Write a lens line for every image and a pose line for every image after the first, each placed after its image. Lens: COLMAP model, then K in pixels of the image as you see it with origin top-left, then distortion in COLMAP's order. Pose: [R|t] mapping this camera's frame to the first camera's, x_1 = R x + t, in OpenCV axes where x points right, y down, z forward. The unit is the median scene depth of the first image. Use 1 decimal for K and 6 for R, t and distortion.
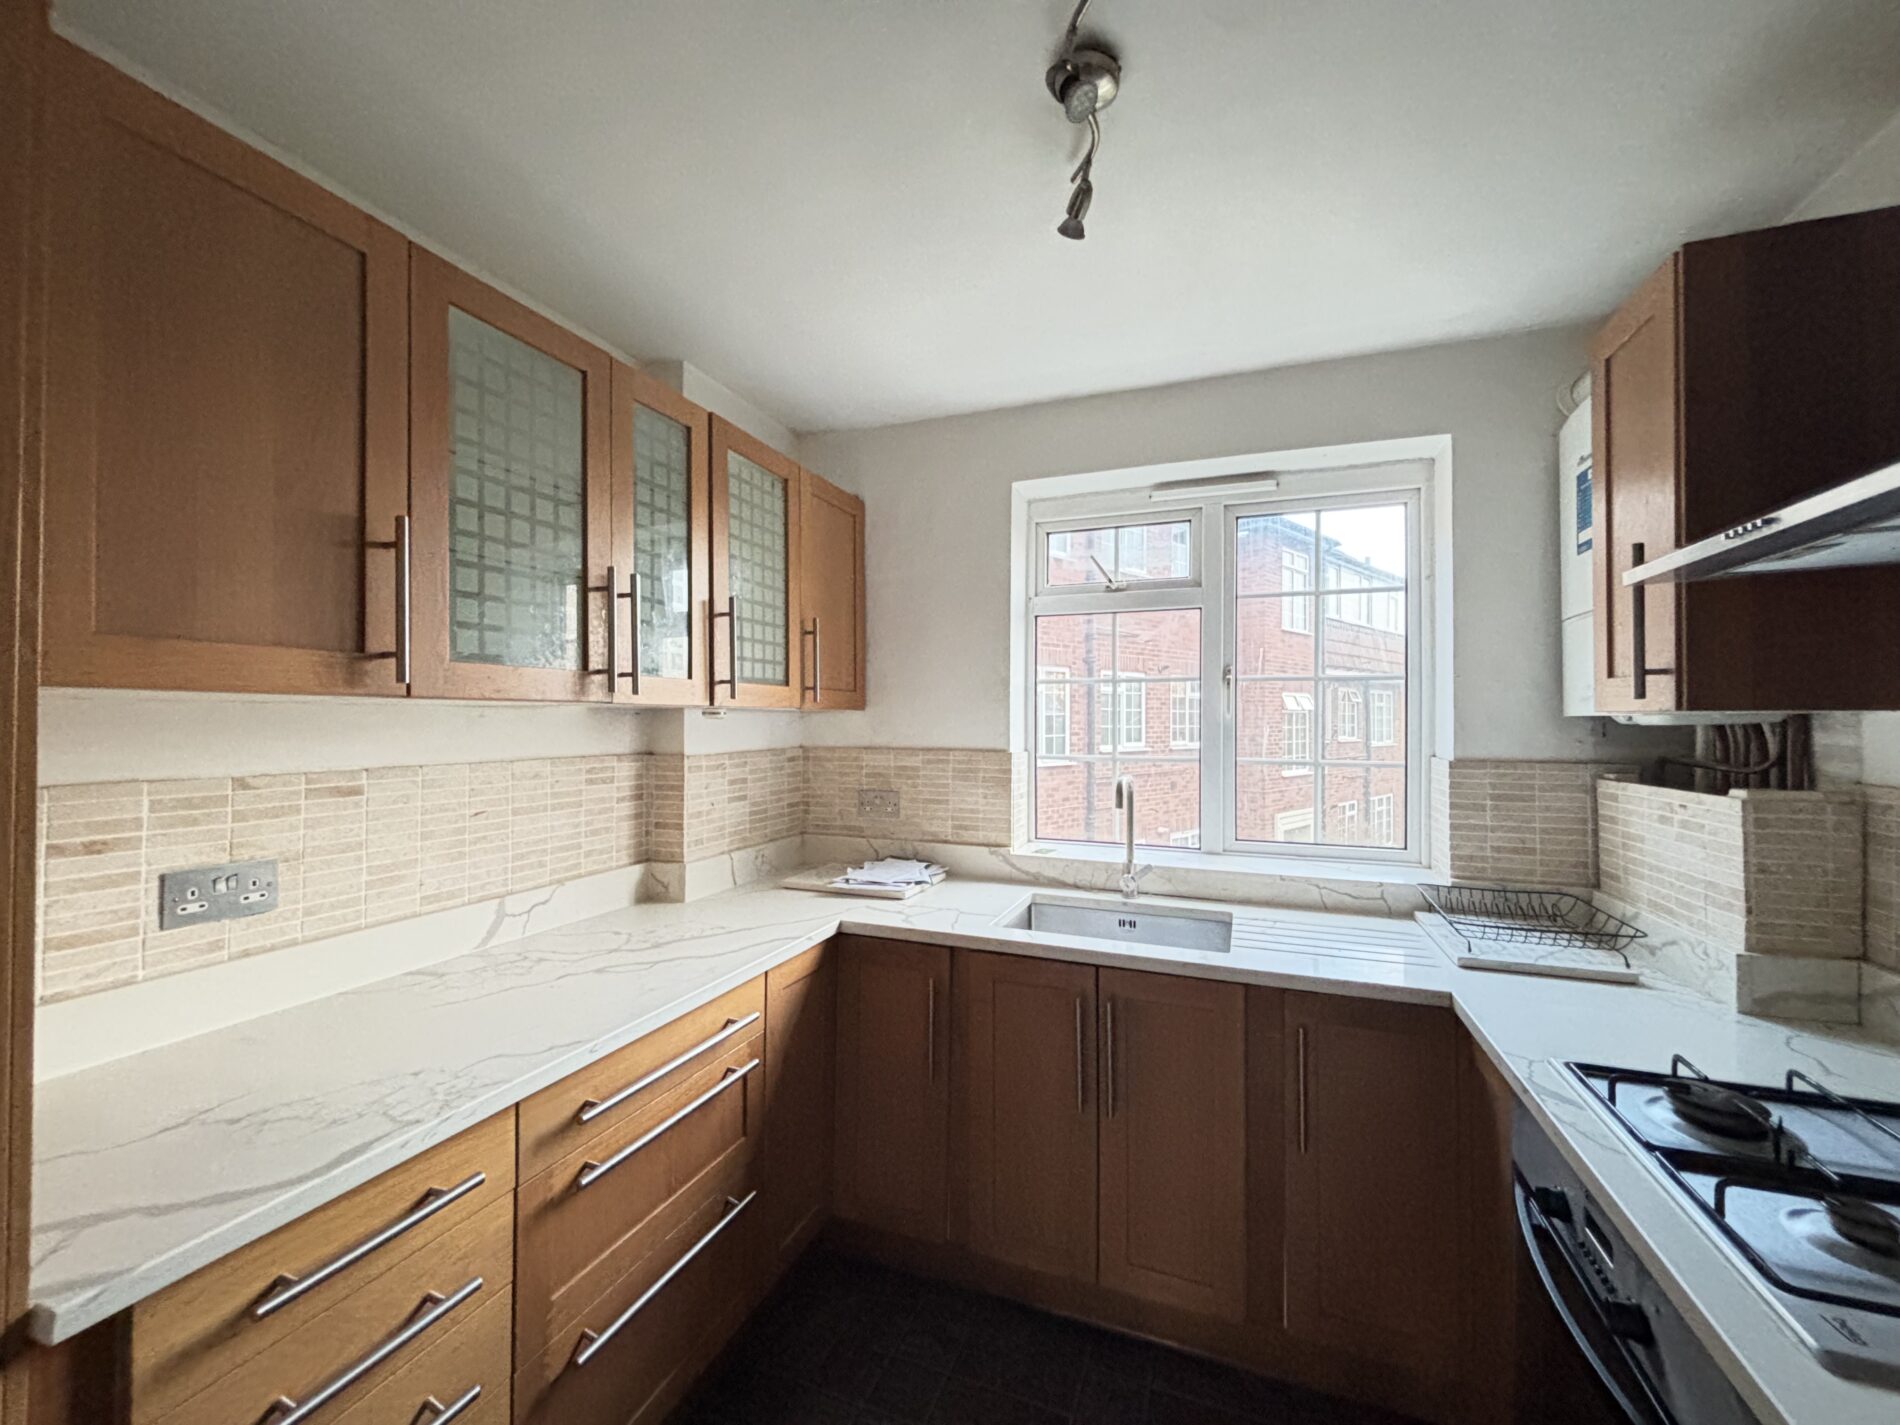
lens RADIAL K [[771.0, 0, 946.0], [0, 771.0, 721.4], [0, 0, 1]] dist [0.010522, -0.001553]
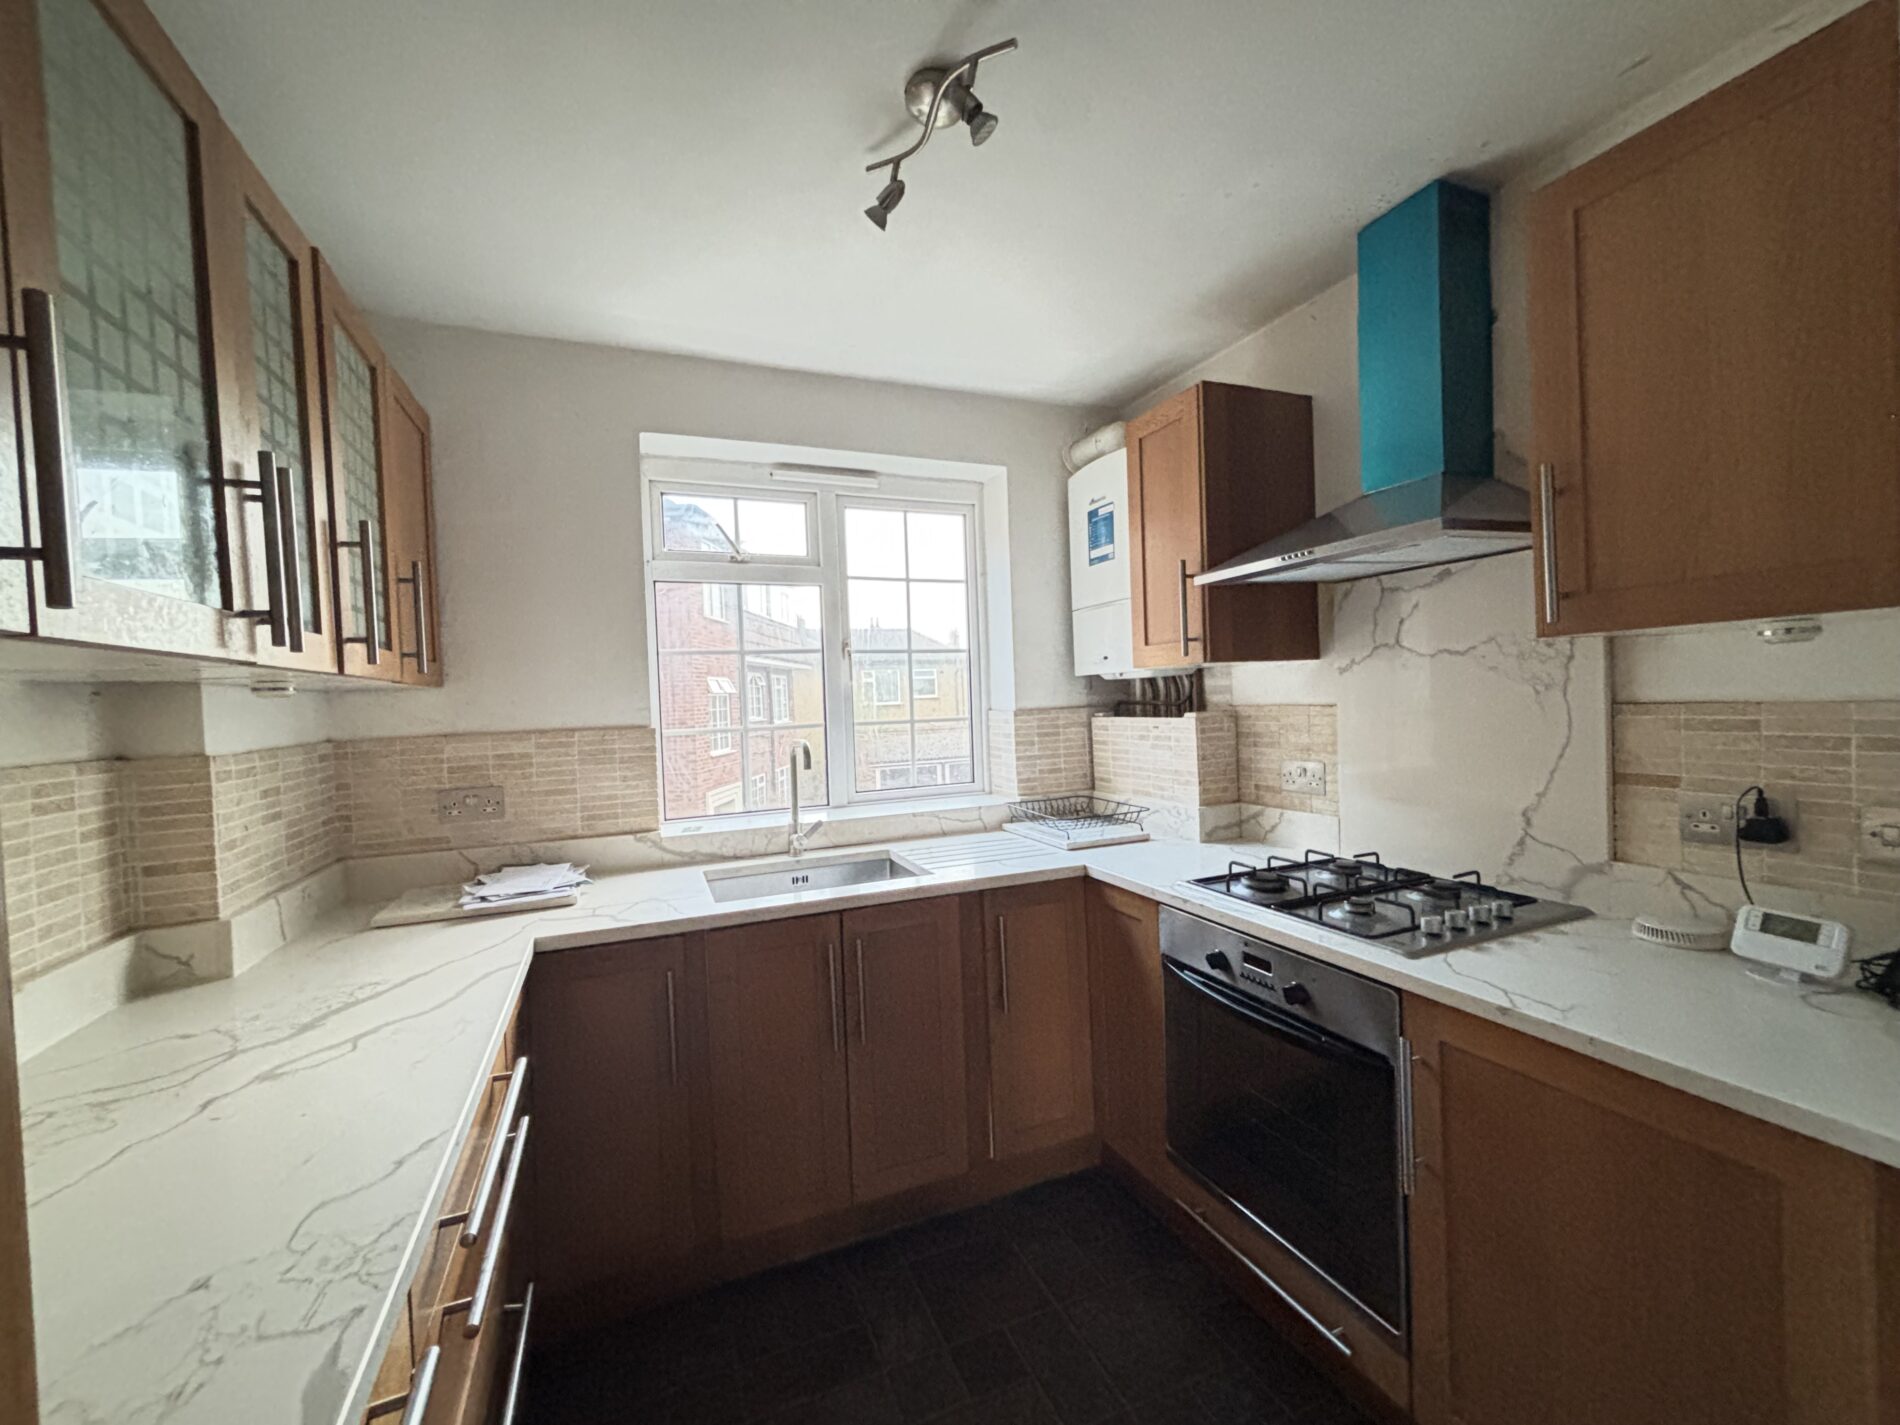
lens RADIAL K [[771.0, 0, 940.3], [0, 771.0, 722.5], [0, 0, 1]] dist [0.010522, -0.001553]
pose [[0.726955, -0.053221, 0.684620, -0.353823], [0.042283, 0.998569, 0.032728, 0.021215], [-0.685383, 0.005156, 0.728165, 0.104959]]
